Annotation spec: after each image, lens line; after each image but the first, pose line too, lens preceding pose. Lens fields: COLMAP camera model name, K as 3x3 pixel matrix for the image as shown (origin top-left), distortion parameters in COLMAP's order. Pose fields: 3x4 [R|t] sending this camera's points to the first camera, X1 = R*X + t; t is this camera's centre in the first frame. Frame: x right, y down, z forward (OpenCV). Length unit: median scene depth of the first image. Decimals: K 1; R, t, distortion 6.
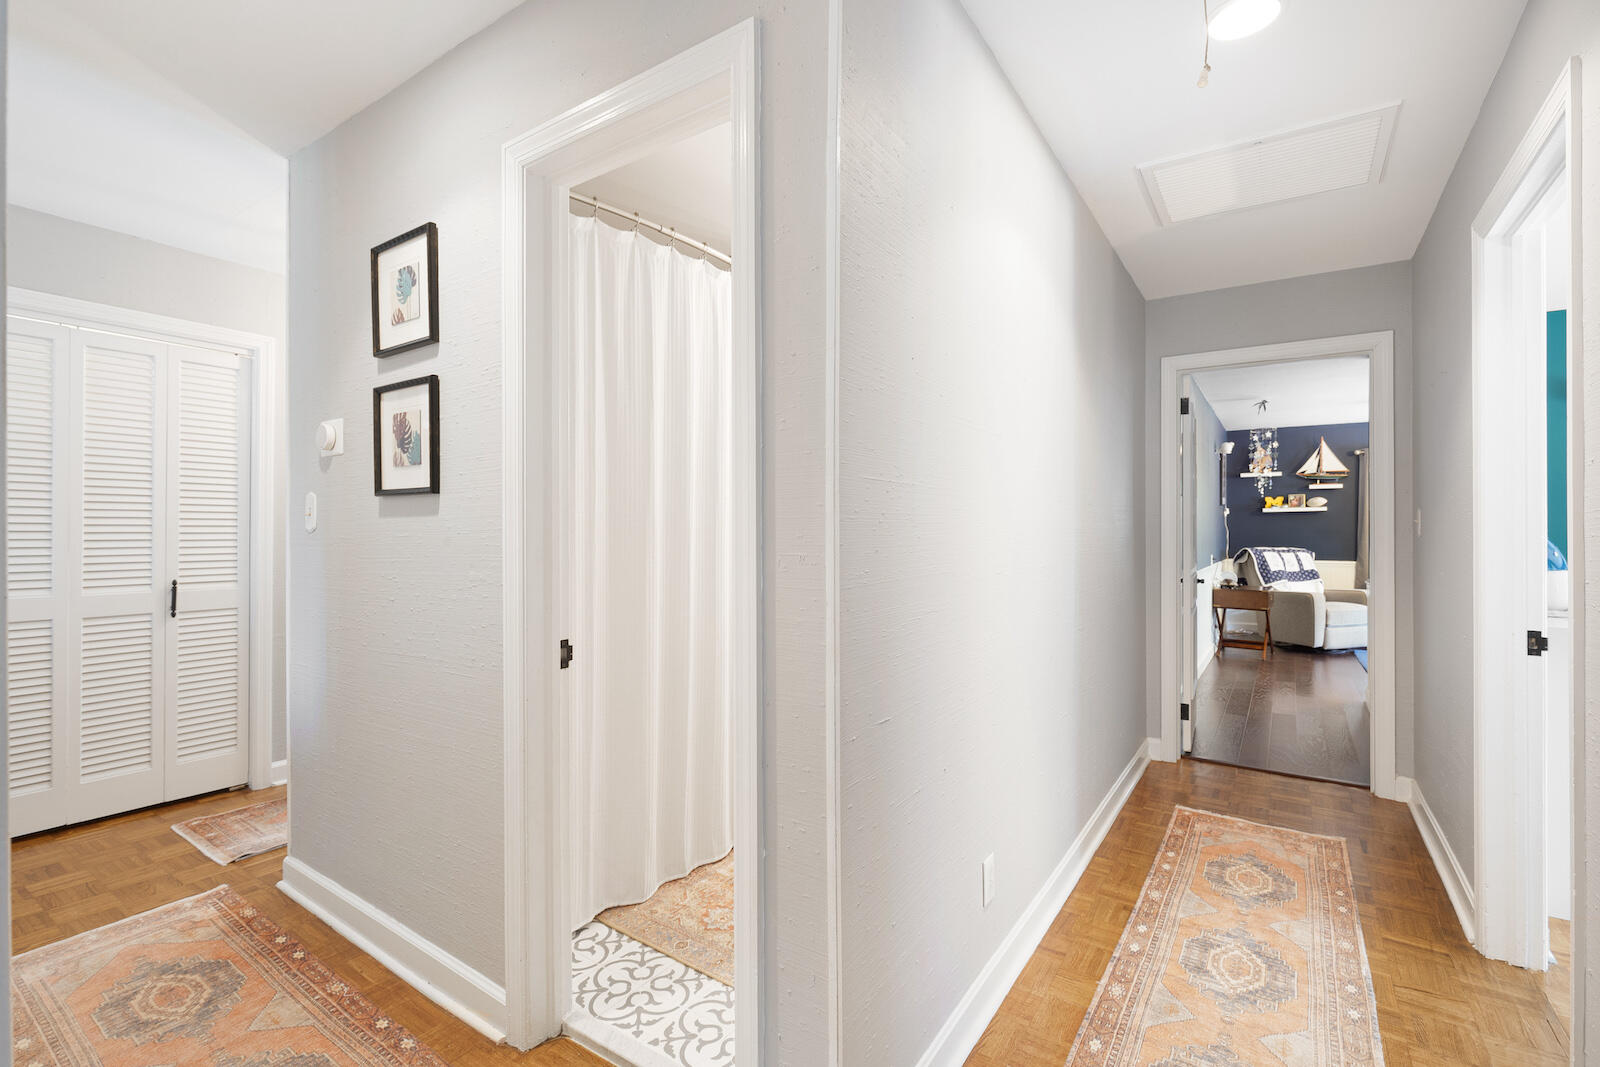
lens RADIAL K [[715.7, 0, 804.2], [0, 715.7, 534.0], [0, 0, 1]] dist [0.007880, -0.000593]
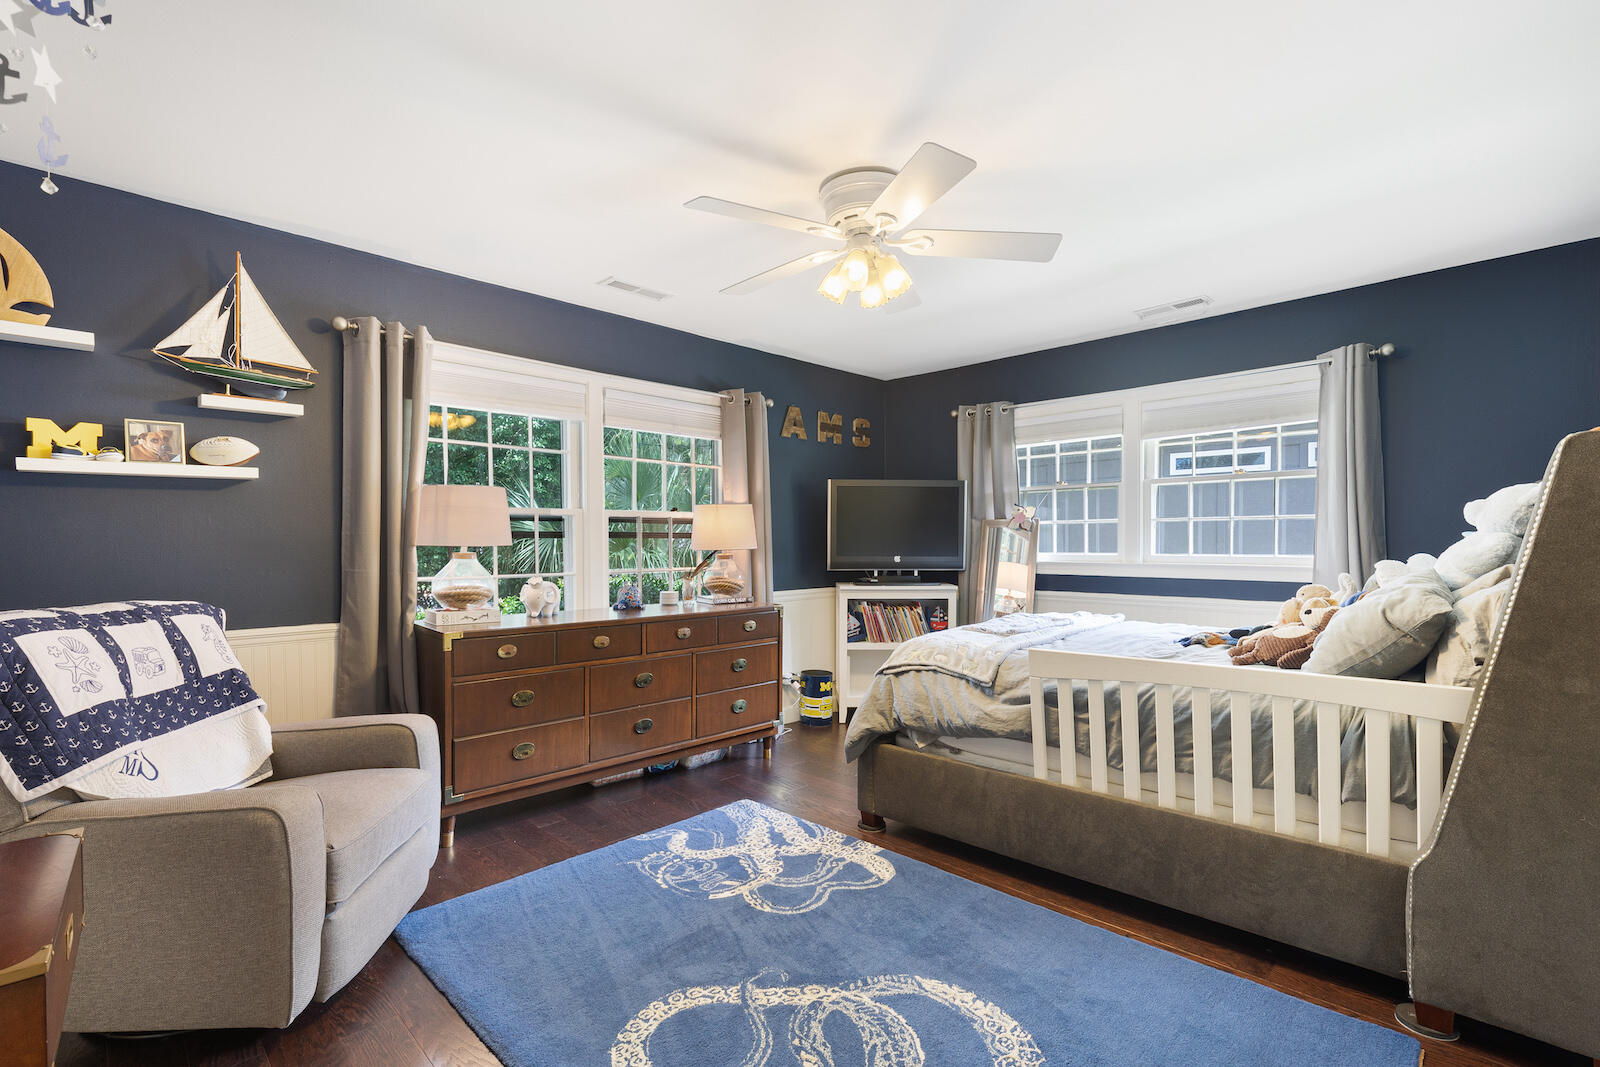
lens RADIAL K [[715.7, 0, 806.1], [0, 715.7, 529.4], [0, 0, 1]] dist [0.007880, -0.000593]
pose [[0.158015, -0.003003, 0.987432, 0.435017], [0.005609, 0.999982, 0.002143, -0.008165], [-0.987421, 0.005200, 0.158029, 0.690786]]
